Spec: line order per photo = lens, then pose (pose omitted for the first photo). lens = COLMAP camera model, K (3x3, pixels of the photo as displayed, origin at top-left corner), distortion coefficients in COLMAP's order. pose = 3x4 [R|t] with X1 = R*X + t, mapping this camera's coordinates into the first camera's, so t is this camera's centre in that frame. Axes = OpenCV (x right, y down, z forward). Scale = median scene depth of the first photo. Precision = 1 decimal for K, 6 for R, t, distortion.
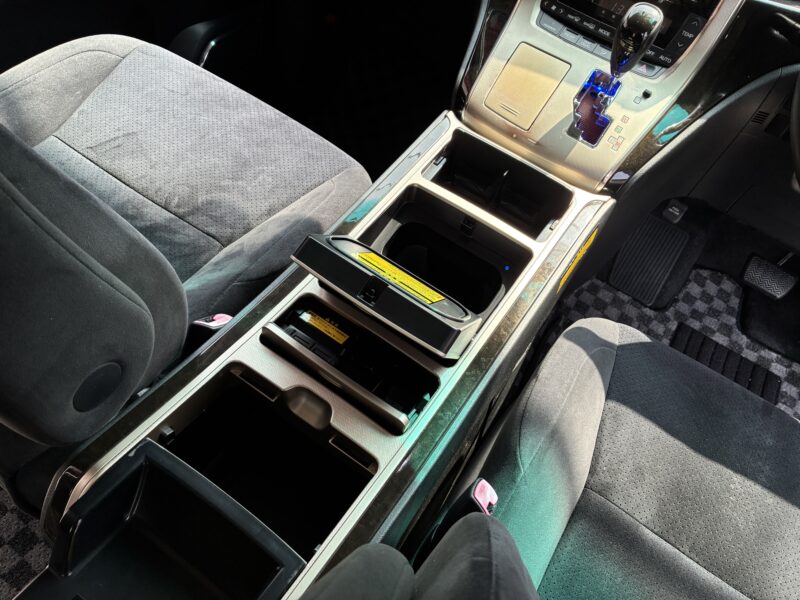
lens RADIAL K [[600.8, 0, 400.0], [0, 600.8, 300.0], [0, 0, 1]] dist [0.010955, -0.044816]
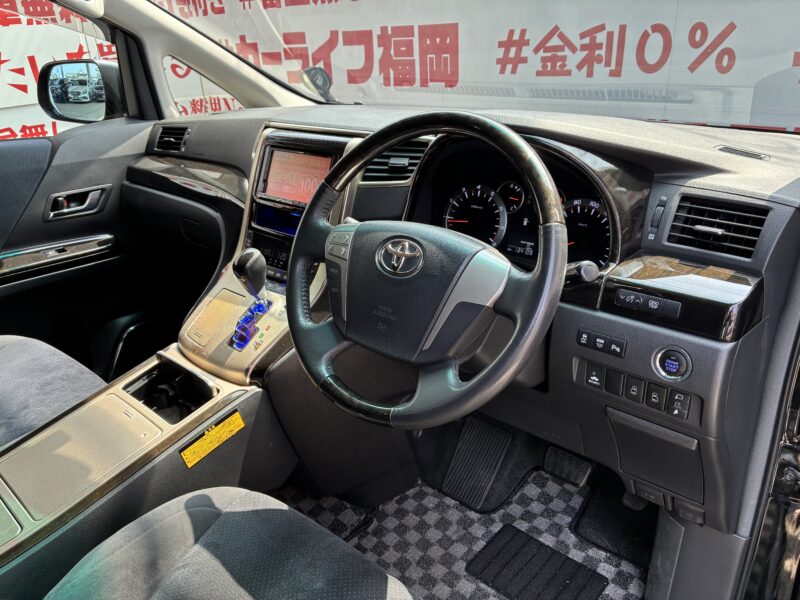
lens RADIAL K [[608.8, 0, 400.0], [0, 608.8, 300.0], [0, 0, 1]] dist [0.018883, -0.001758]
pose [[0.961630, -0.149535, -0.230014, 0.919084], [0.032216, 0.894149, -0.446608, 0.234381], [0.272450, 0.422062, 0.864659, -0.088954]]
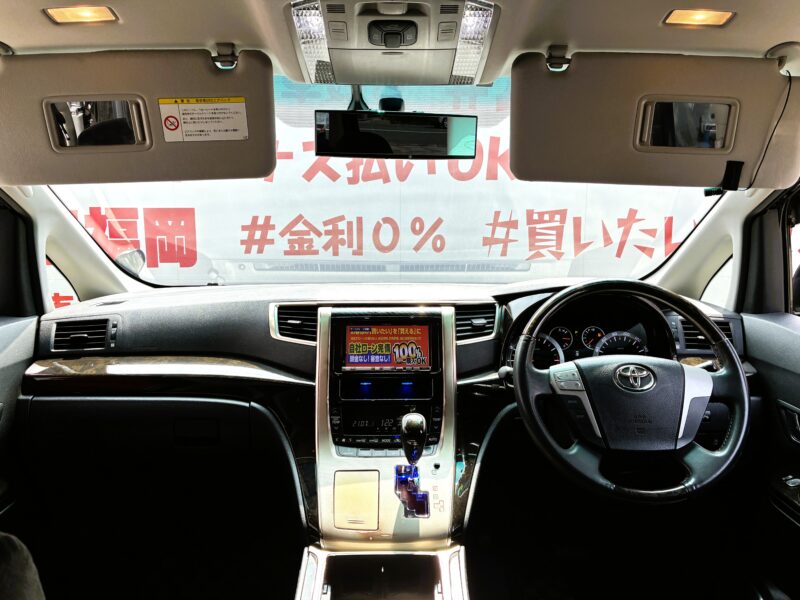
lens RADIAL K [[618.7, 0, 400.0], [0, 618.7, 300.0], [0, 0, 1]] dist [0.064101, -0.078664]
pose [[0.811896, -0.272009, 0.516562, -0.281113], [0.528783, 0.717619, -0.453224, -0.012107], [-0.247413, 0.641119, 0.726466, -0.252506]]
